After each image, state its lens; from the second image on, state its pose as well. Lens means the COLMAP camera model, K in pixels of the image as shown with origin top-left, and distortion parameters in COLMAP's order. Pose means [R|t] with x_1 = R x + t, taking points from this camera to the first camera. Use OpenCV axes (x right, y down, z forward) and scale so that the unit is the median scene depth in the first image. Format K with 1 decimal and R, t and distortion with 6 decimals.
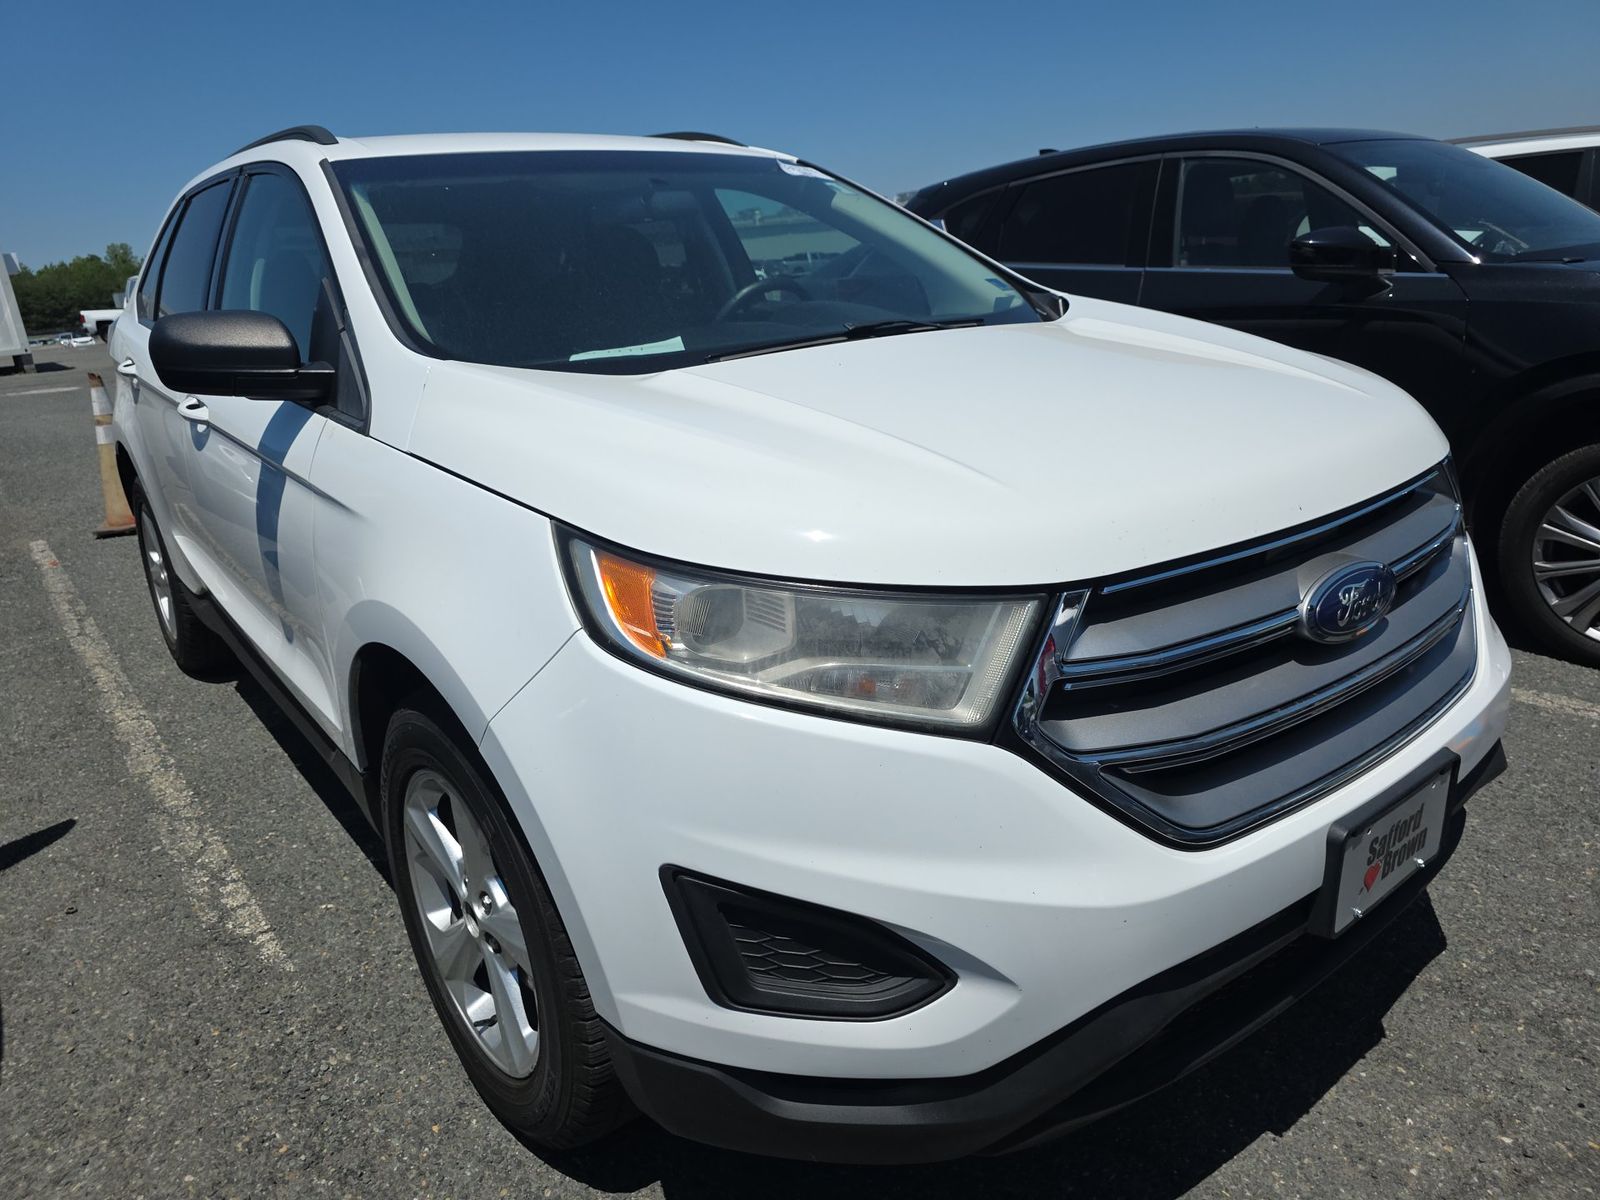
lens RADIAL K [[1065.7, 0, 803.1], [0, 1065.7, 583.9], [0, 0, 1]] dist [0.002406, -0.001483]
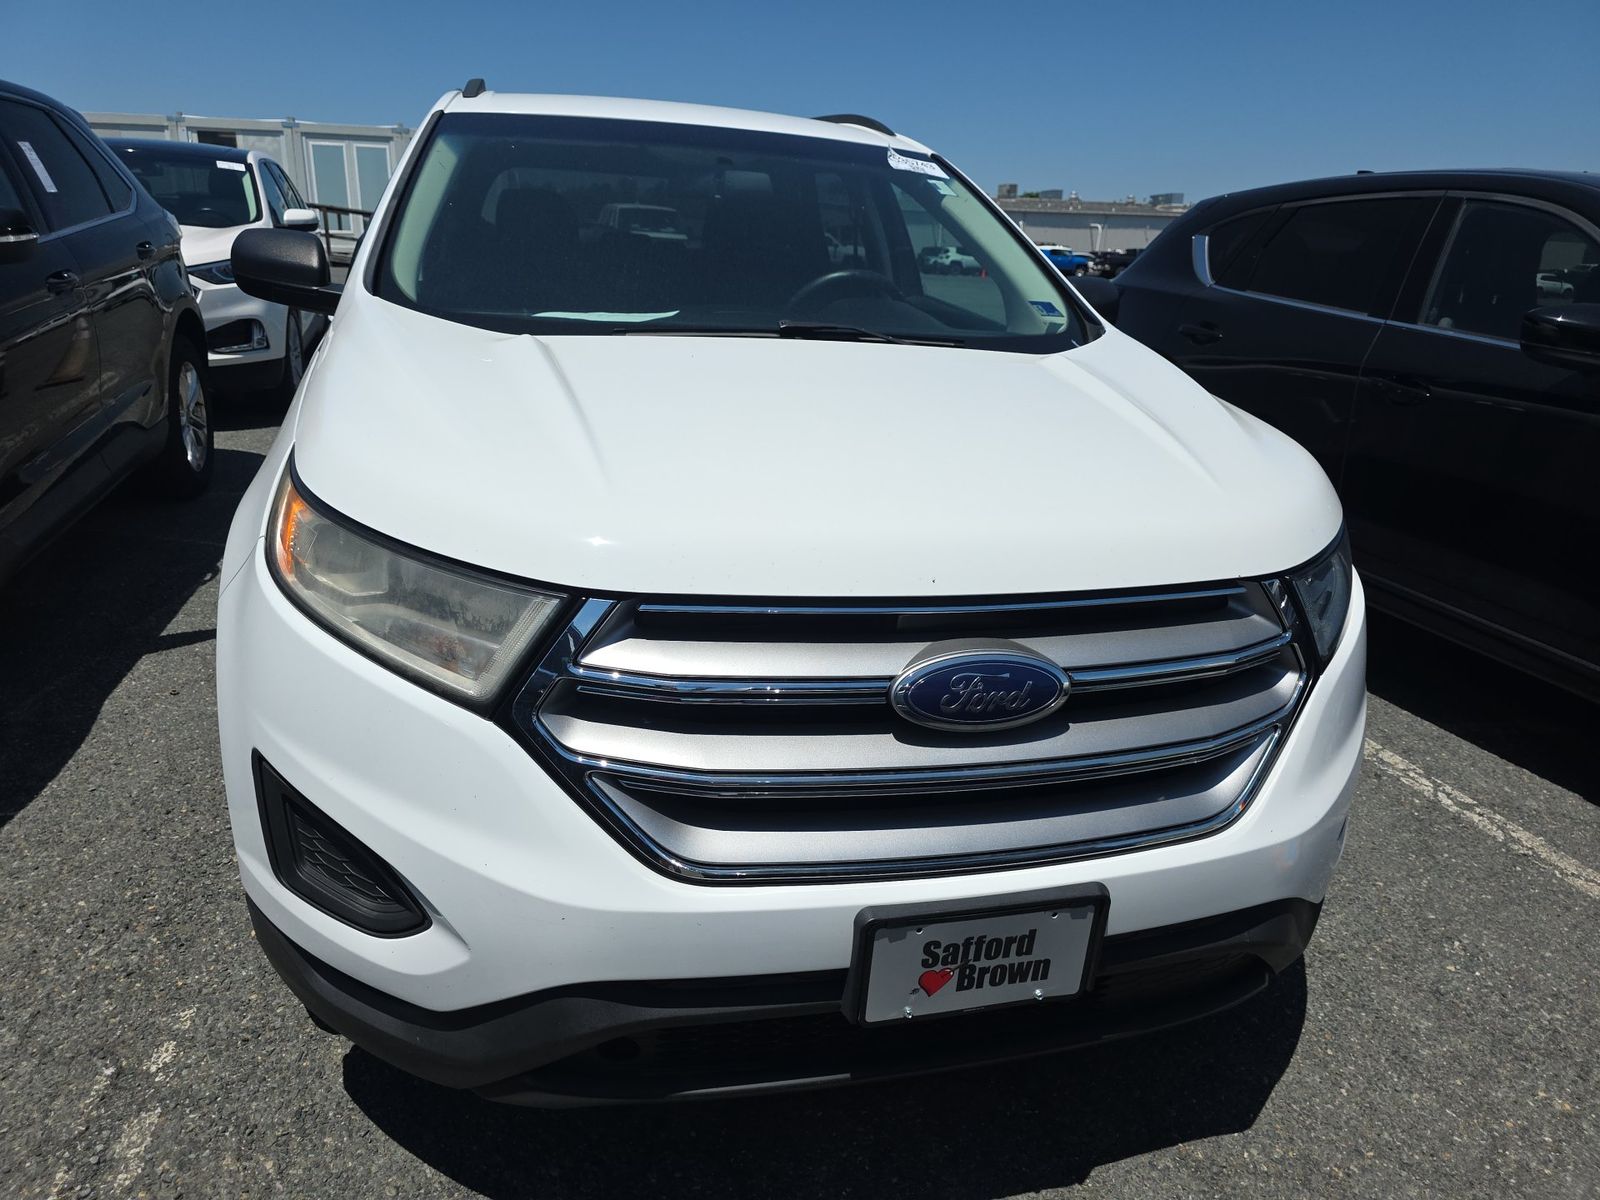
lens RADIAL K [[1072.7, 0, 800.0], [0, 1072.7, 600.0], [0, 0, 1]] dist [0.005399, -0.001724]
pose [[0.921119, 0.233483, -0.311490, 0.507736], [-0.222930, 0.972346, 0.069604, -0.072608], [0.319127, 0.005327, 0.947697, 0.051666]]
